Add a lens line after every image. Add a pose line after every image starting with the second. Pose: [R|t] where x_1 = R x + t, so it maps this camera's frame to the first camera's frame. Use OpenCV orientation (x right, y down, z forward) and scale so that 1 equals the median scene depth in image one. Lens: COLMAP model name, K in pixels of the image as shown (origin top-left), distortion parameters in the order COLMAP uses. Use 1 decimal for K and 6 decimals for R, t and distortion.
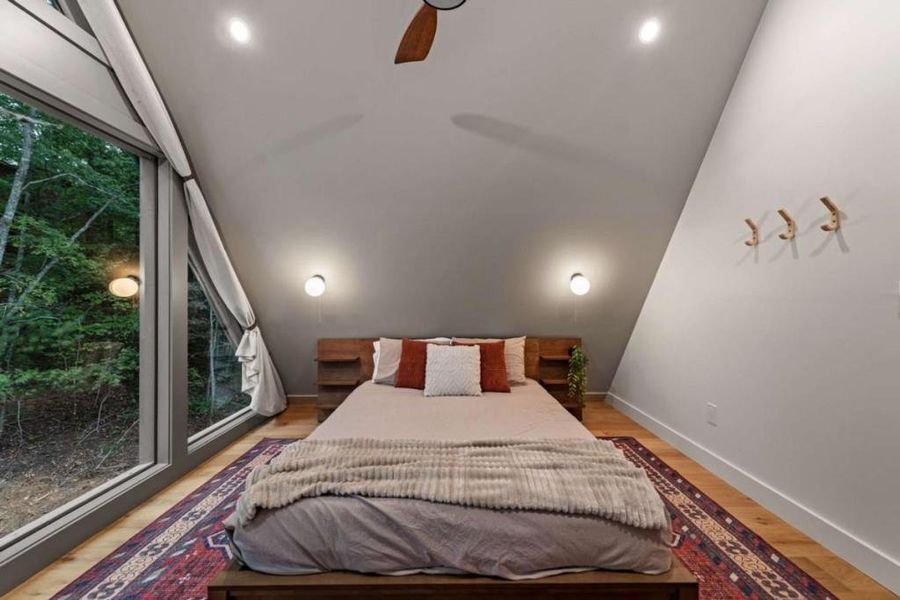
lens RADIAL K [[354.3, 0, 450.3], [0, 354.3, 303.1], [0, 0, 1]] dist [0.003700, -0.000046]
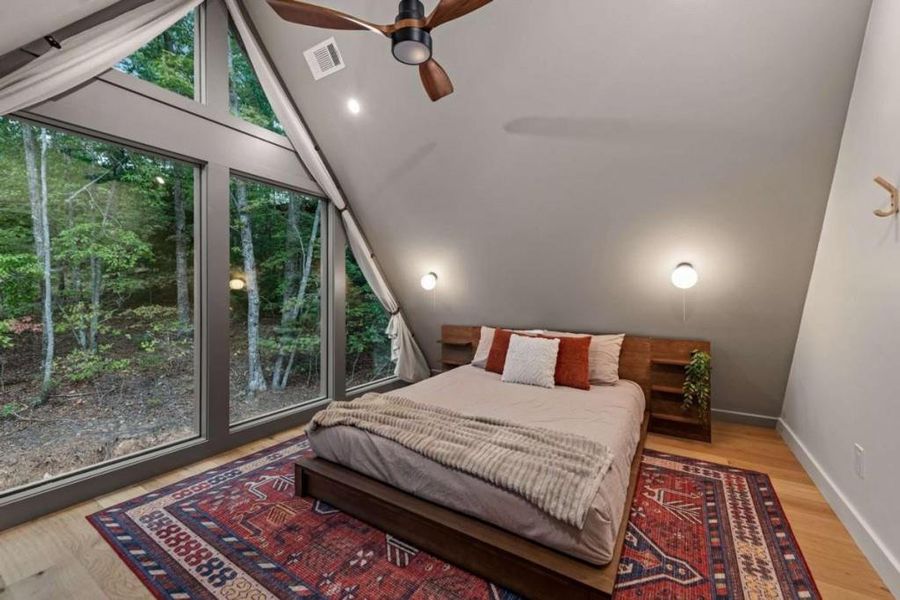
lens RADIAL K [[352.4, 0, 450.0], [0, 352.4, 300.0], [0, 0, 1]] dist [0.003110, -0.000064]
pose [[0.848180, 0.017900, -0.529406, 0.367474], [-0.011543, 0.999816, 0.015312, -0.002745], [0.529583, -0.006876, 0.848230, -0.008150]]
